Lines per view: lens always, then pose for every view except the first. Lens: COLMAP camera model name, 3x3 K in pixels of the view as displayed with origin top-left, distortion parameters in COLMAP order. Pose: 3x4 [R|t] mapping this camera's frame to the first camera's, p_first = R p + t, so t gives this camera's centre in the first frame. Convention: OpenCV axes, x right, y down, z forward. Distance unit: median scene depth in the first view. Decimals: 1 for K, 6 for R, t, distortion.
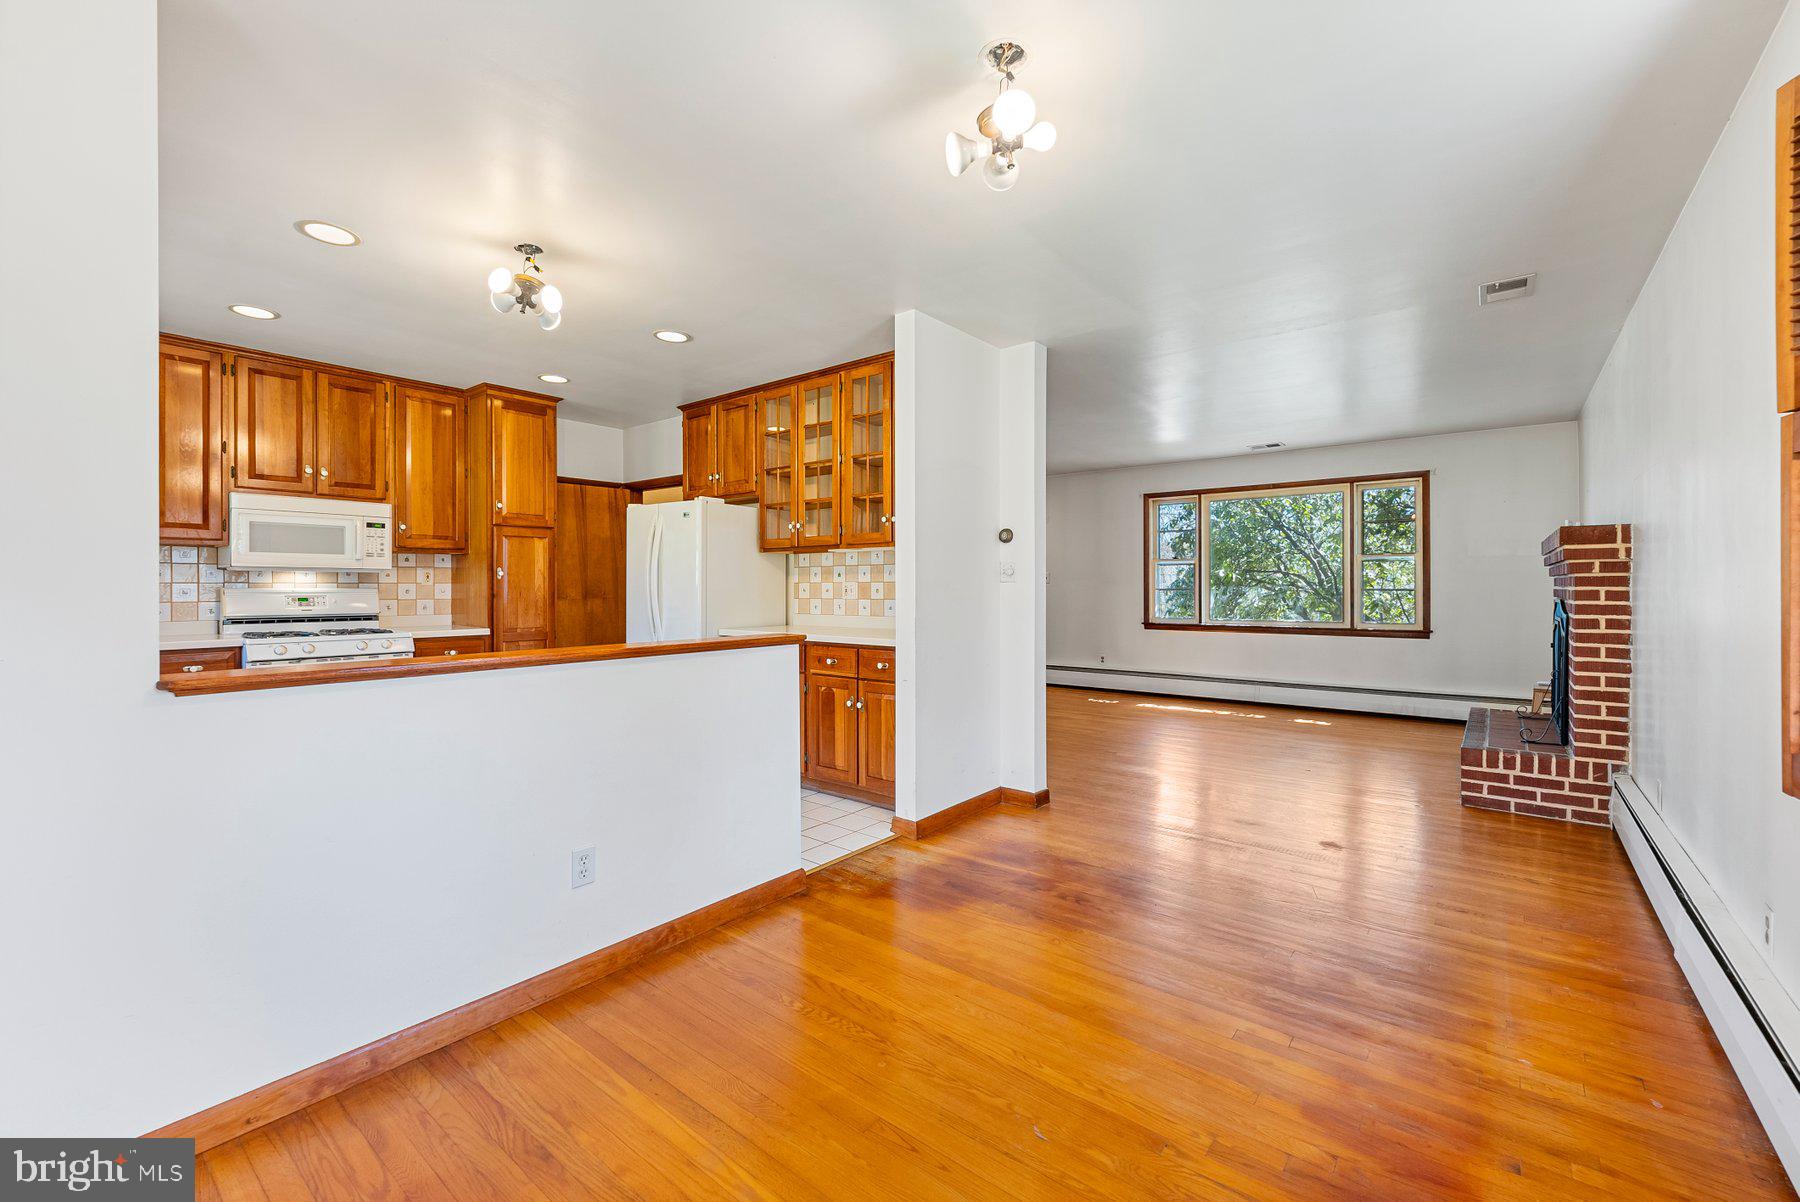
lens RADIAL K [[741.8, 0, 893.9], [0, 741.8, 587.1], [0, 0, 1]] dist [0.001046, -0.000065]
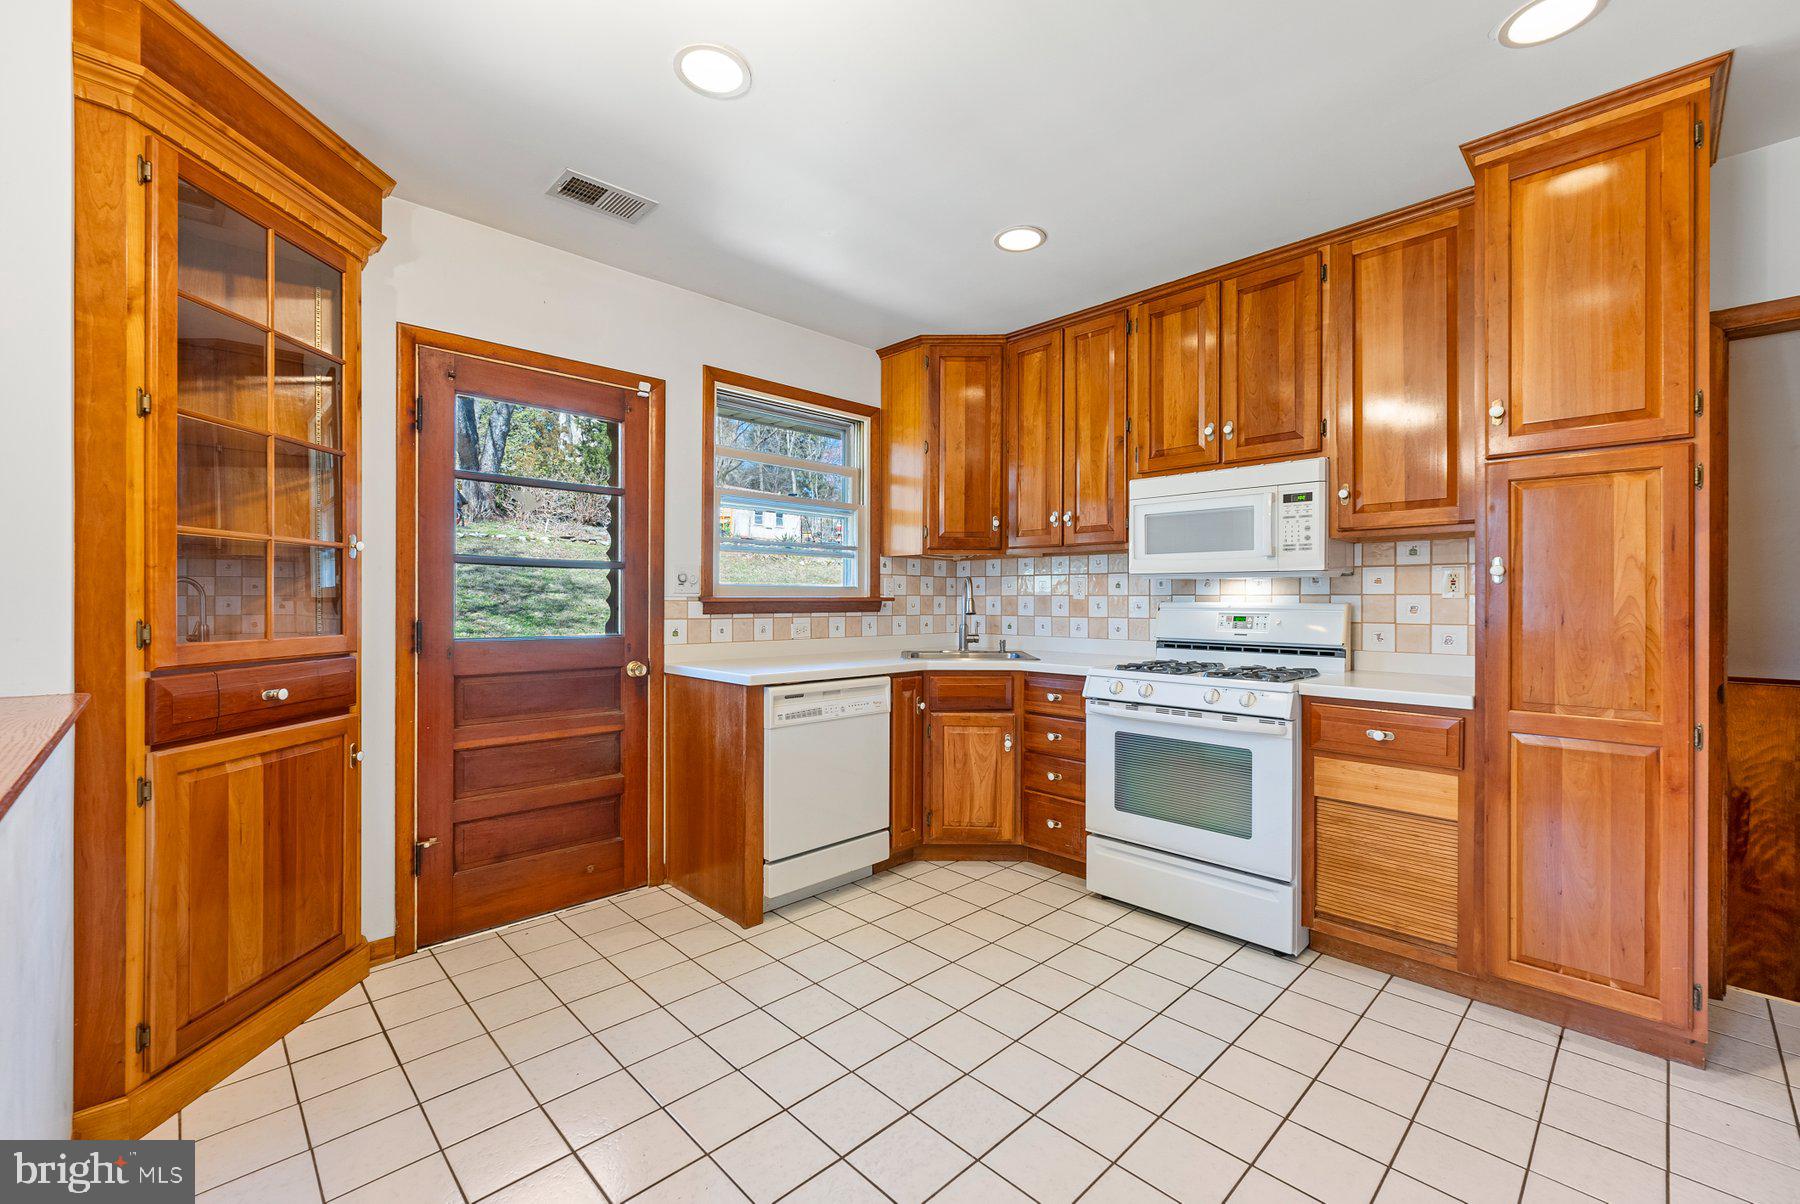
lens RADIAL K [[744.1, 0, 892.3], [0, 744.1, 603.1], [0, 0, 1]] dist [0.002521, 0.000397]
pose [[-0.121579, 0.005196, -0.992568, -0.064778], [-0.004423, 0.999974, 0.005777, -0.000544], [0.992572, 0.005092, -0.121553, 0.744717]]
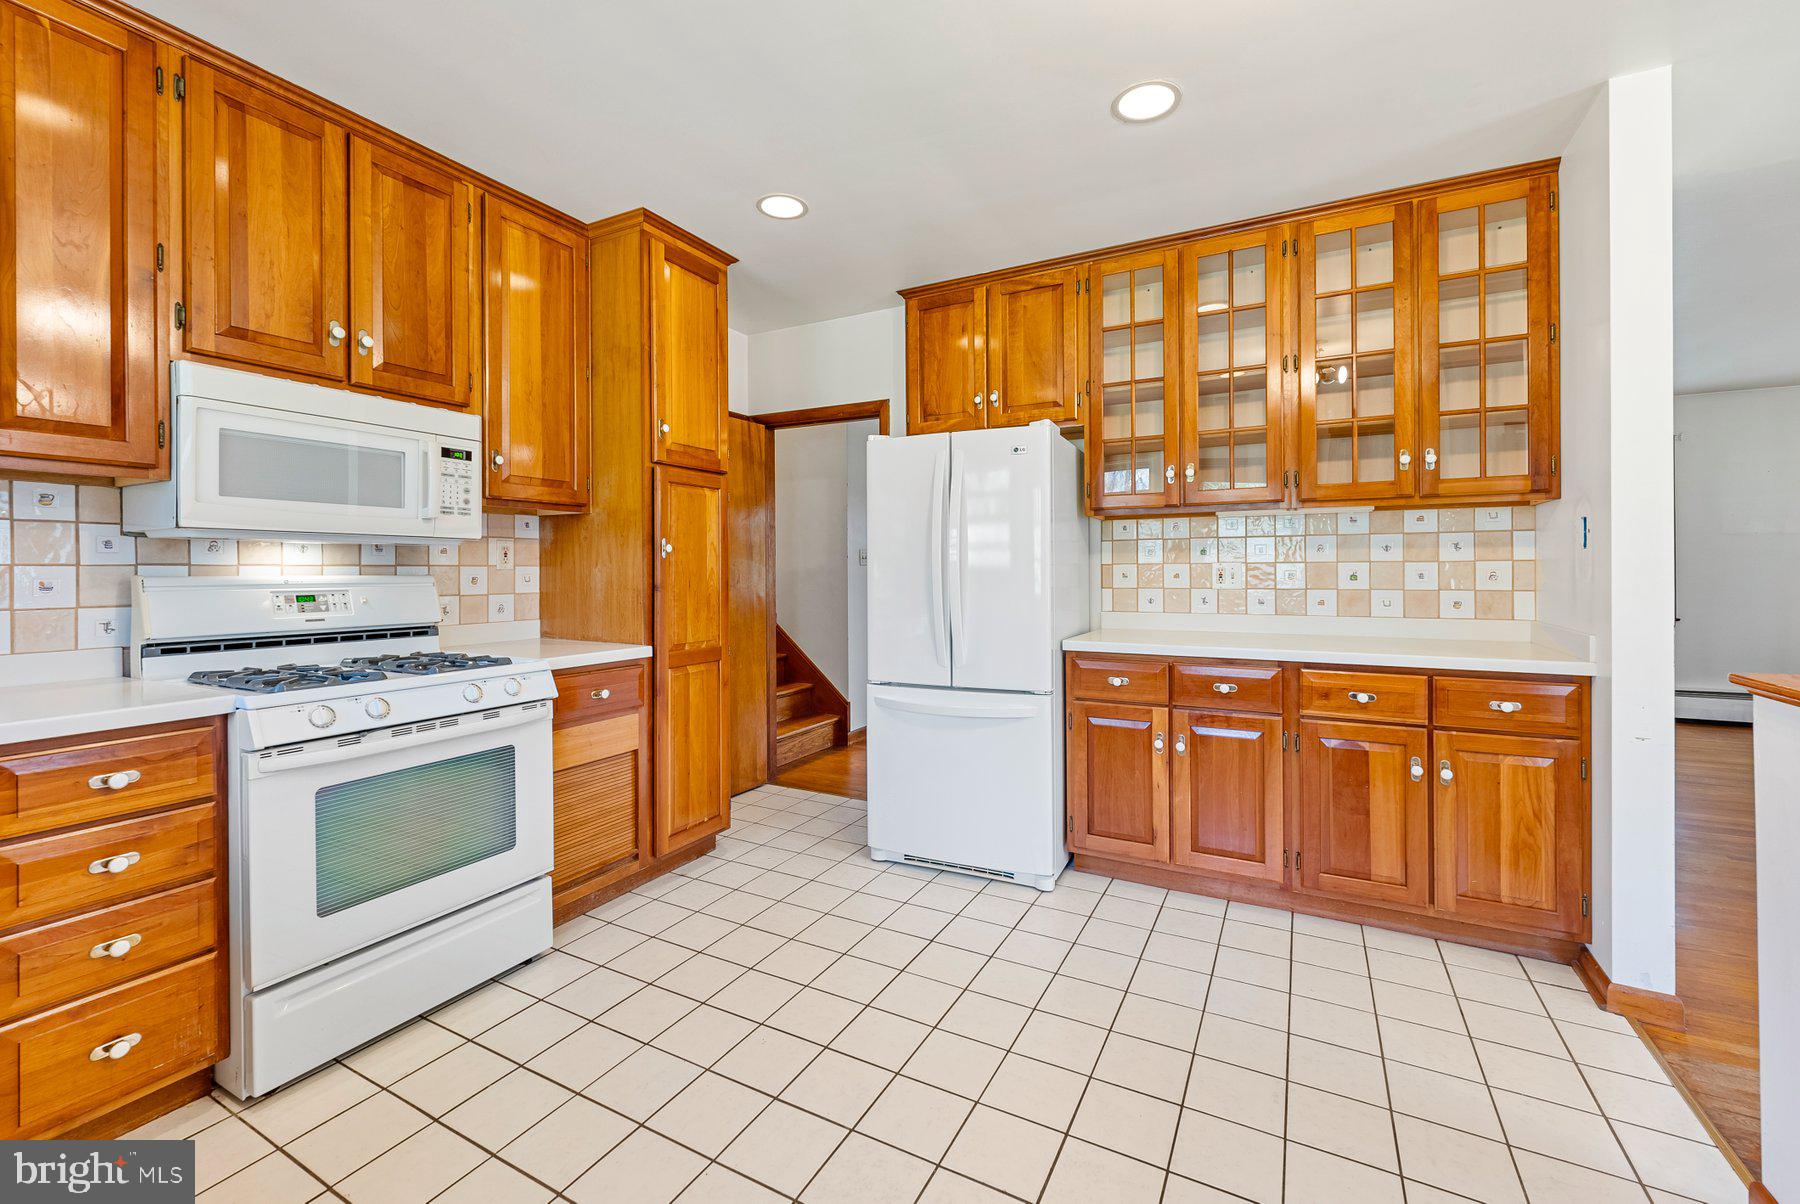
lens RADIAL K [[750.3, 0, 896.8], [0, 750.3, 571.0], [0, 0, 1]] dist [-0.000981, -0.000112]
pose [[0.983031, -0.003046, 0.183413, -0.488142], [0.003008, 0.999995, 0.000487, -0.000720], [-0.183413, 0.000073, 0.983036, 0.425238]]
